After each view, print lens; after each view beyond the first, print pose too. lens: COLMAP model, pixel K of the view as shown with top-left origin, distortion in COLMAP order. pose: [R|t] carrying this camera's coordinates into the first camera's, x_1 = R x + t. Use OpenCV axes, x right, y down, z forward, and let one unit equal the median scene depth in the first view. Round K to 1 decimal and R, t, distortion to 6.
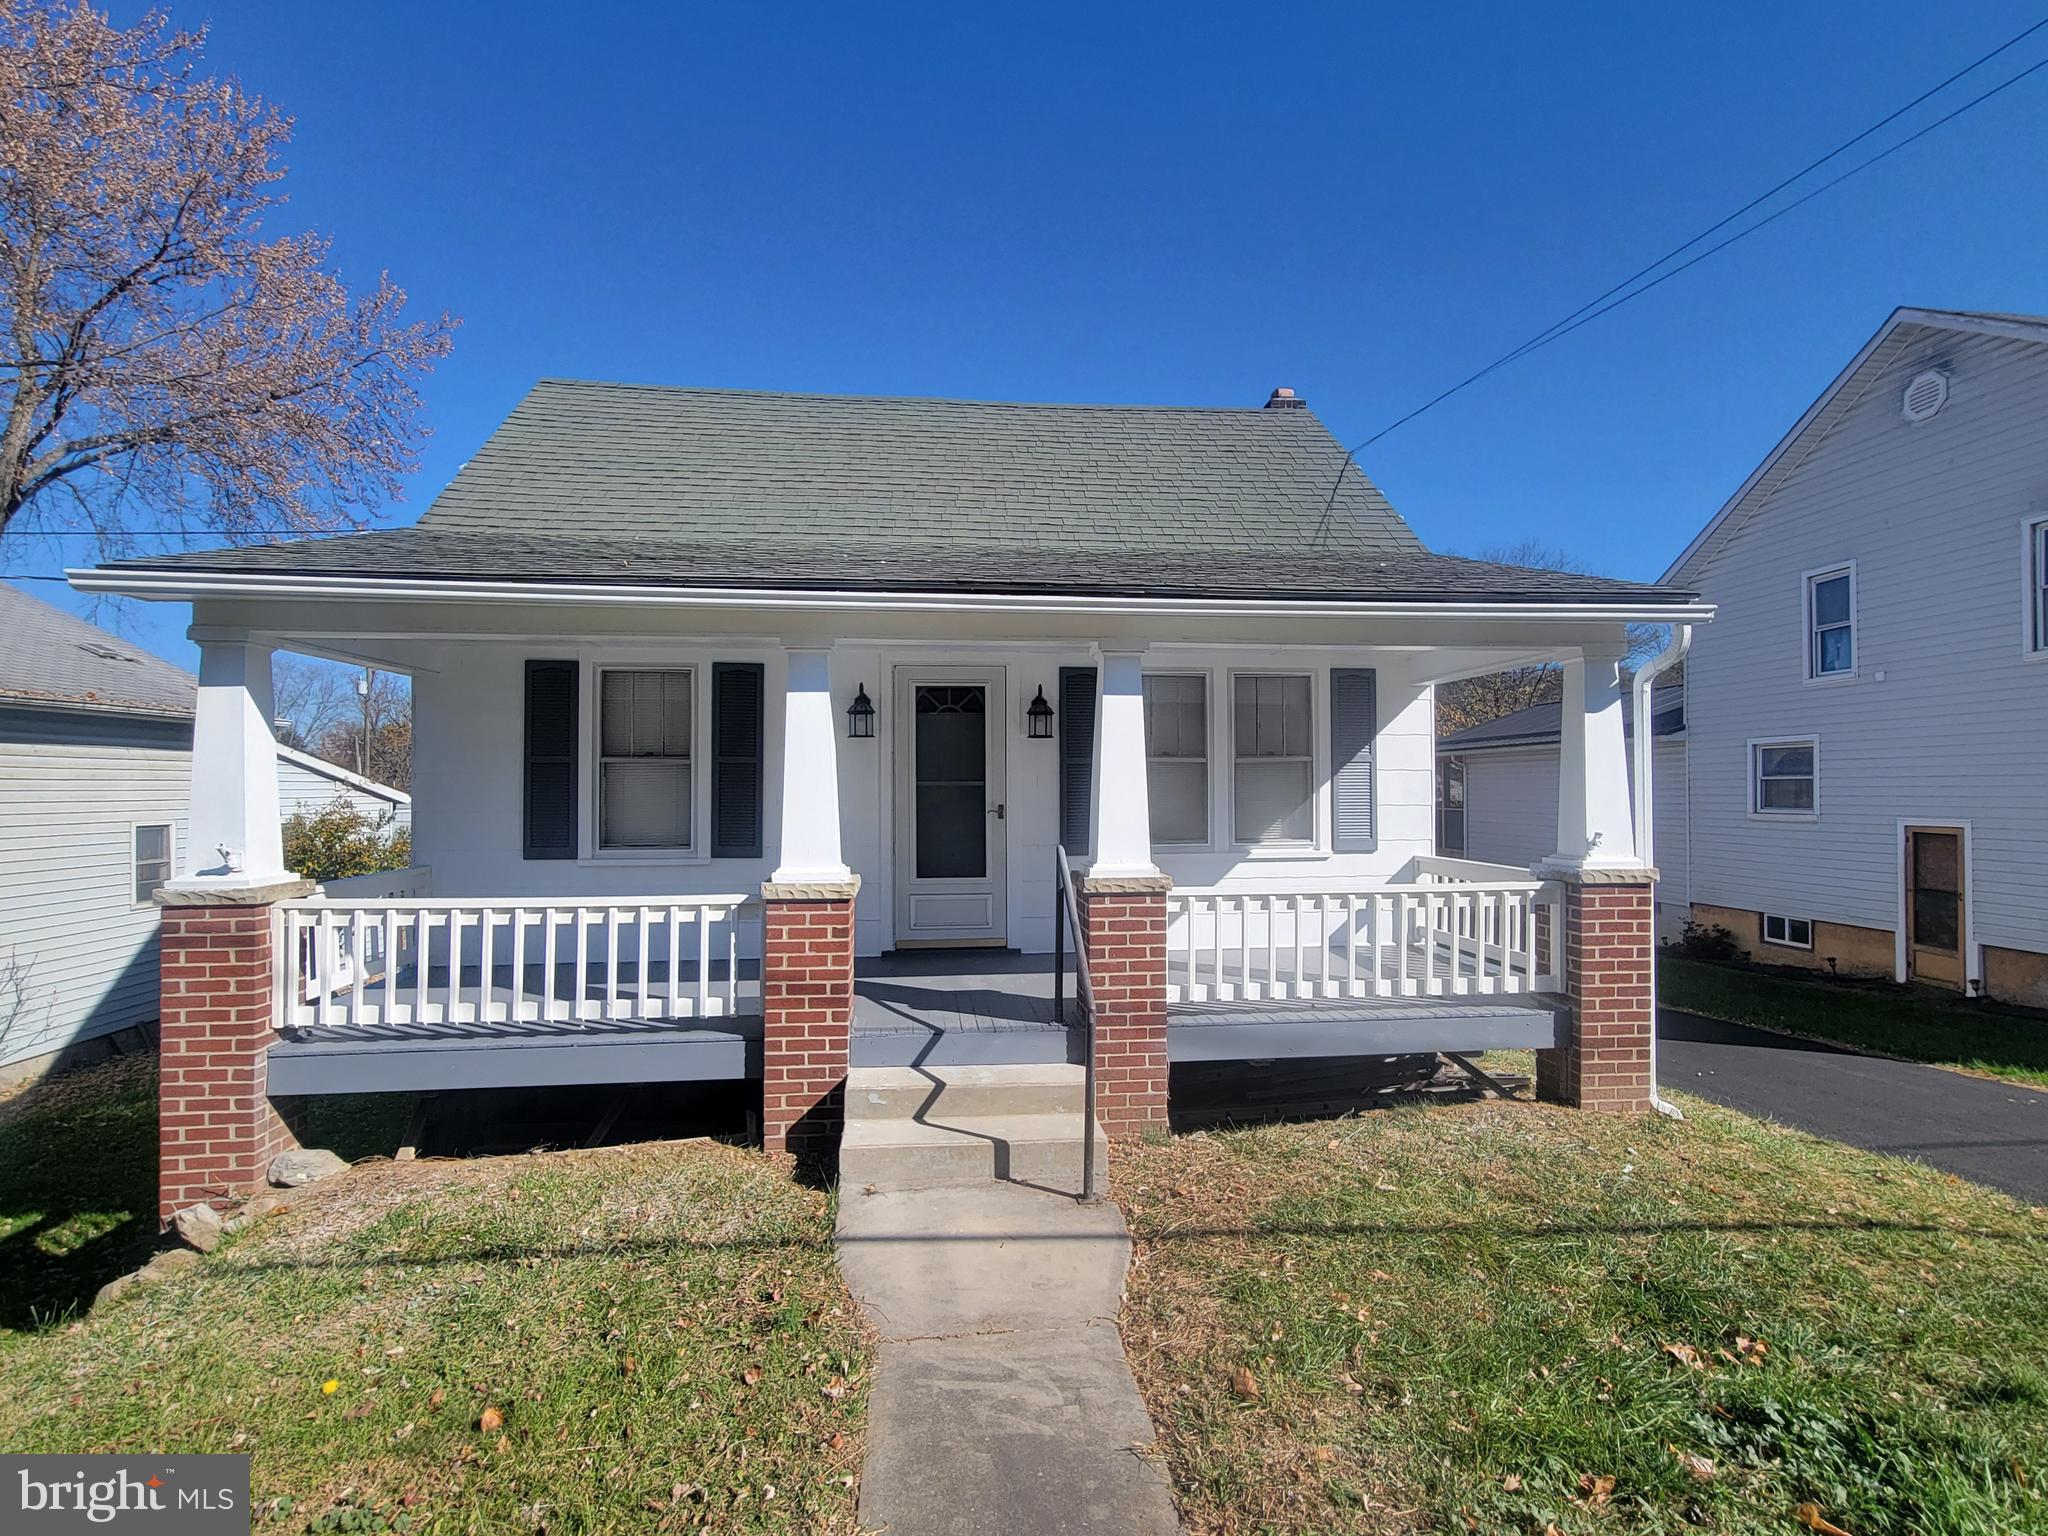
lens RADIAL K [[1020.5, 0, 1031.2], [0, 1020.5, 773.3], [0, 0, 1]] dist [-0.001683, -0.000452]
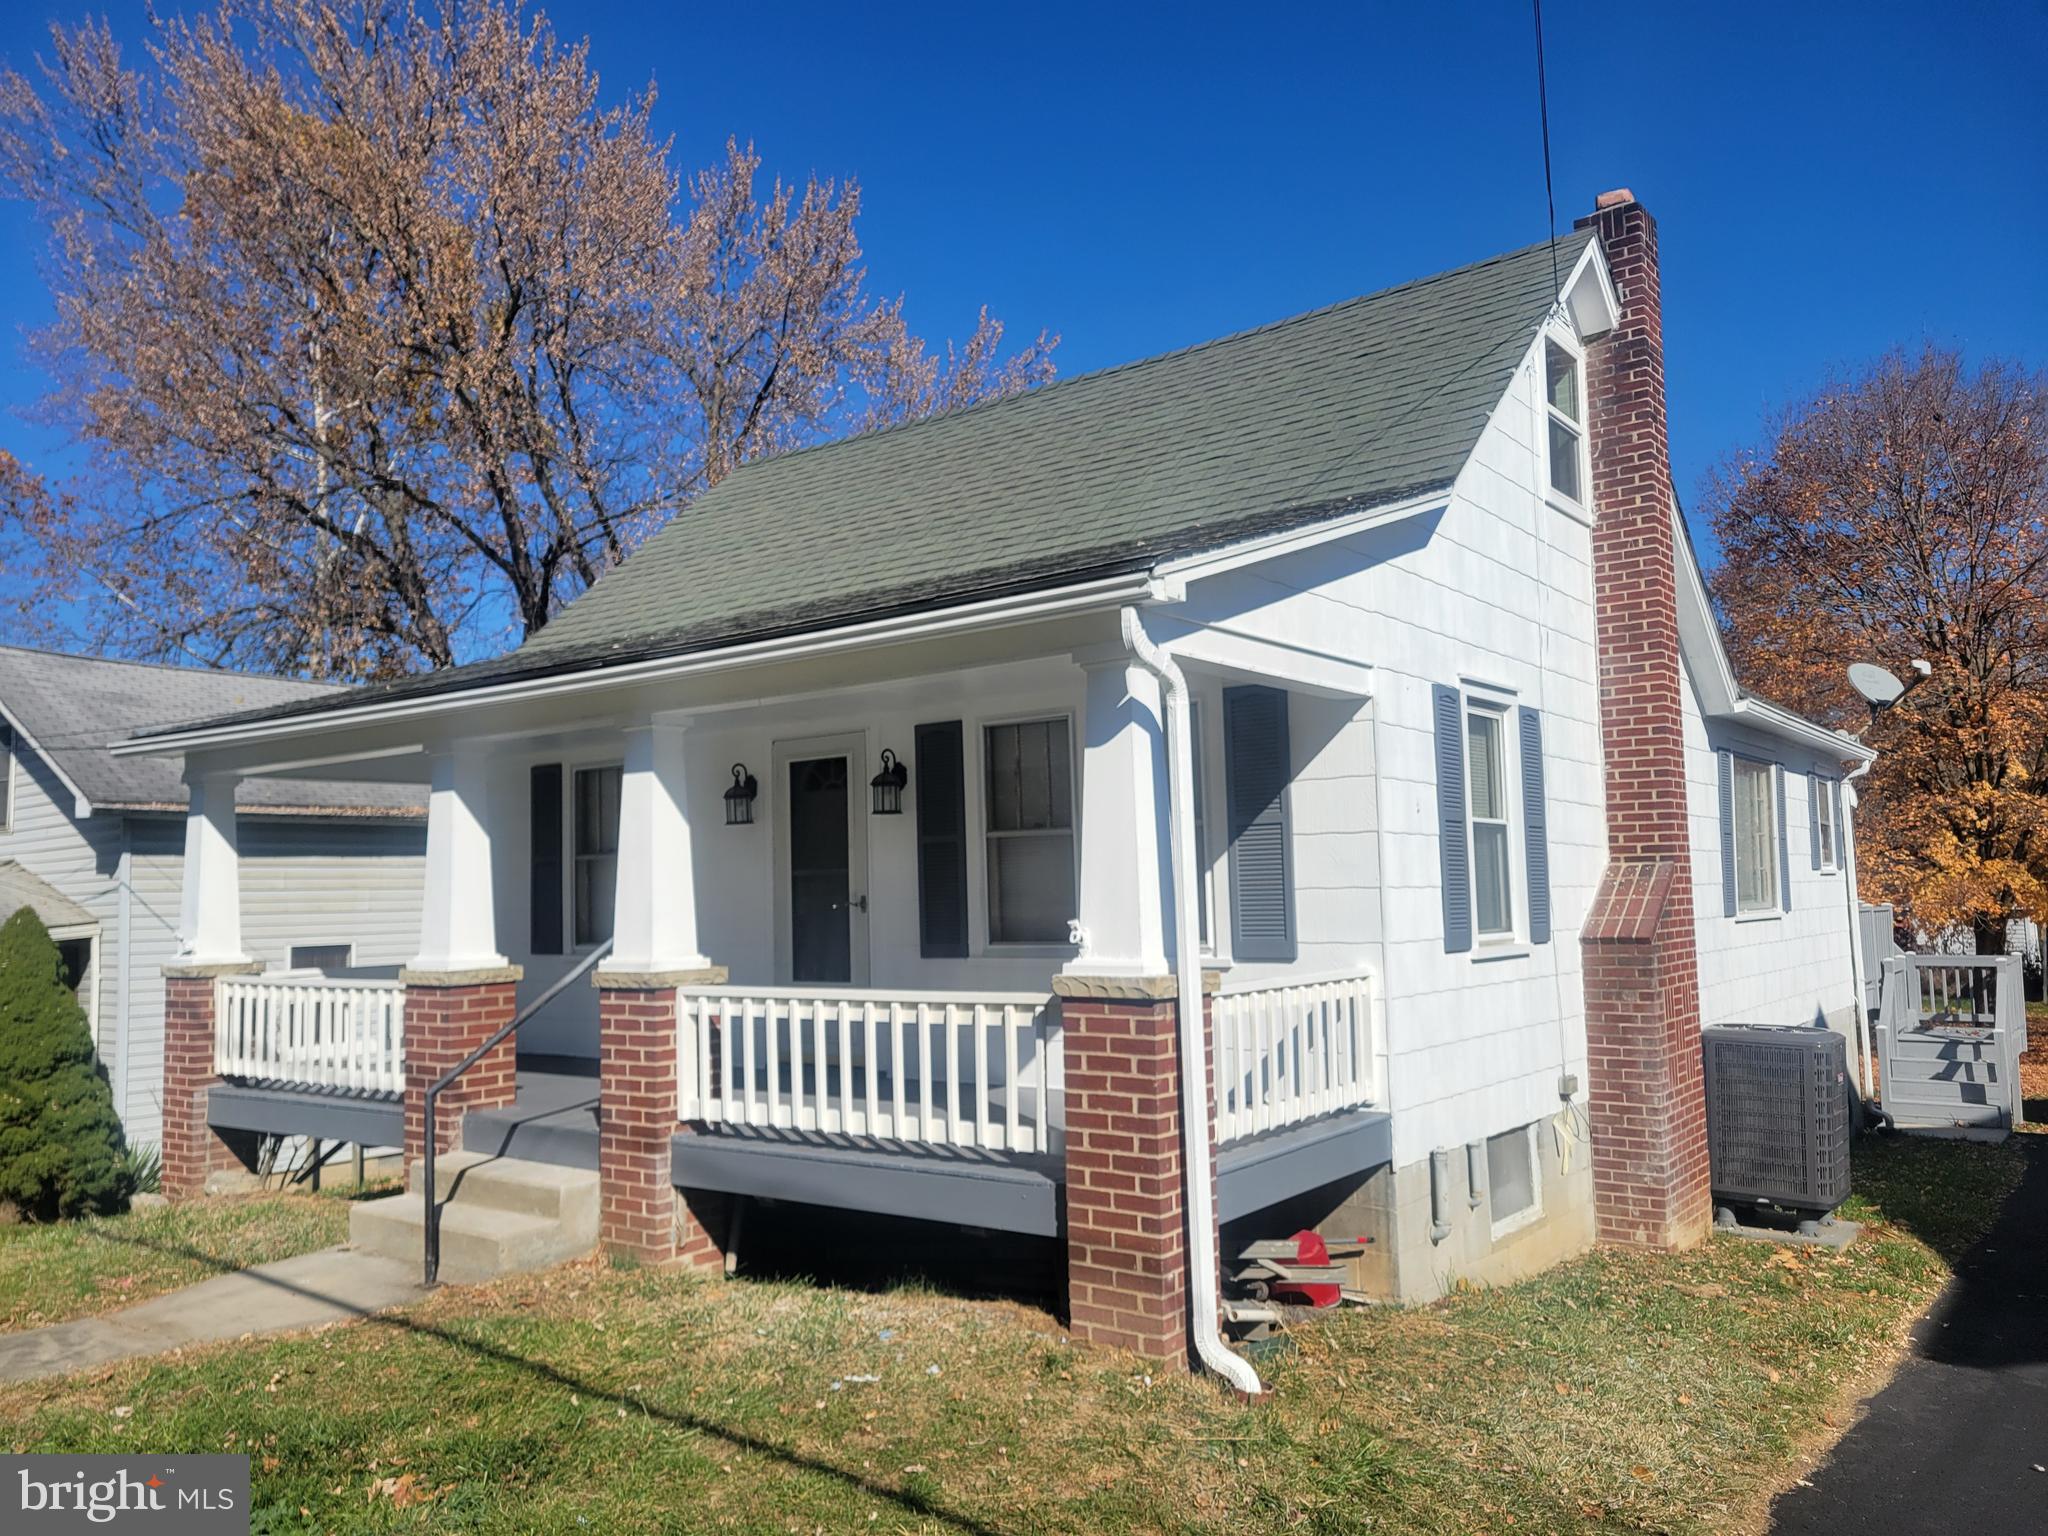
lens RADIAL K [[1529.9, 0, 991.3], [0, 1529.9, 787.2], [0, 0, 1]] dist [0.036190, -0.005145]
pose [[0.720918, -0.063544, -0.690101, 1.283544], [0.030405, 0.997729, -0.060107, 0.029142], [0.692353, 0.022349, 0.721213, 0.227498]]
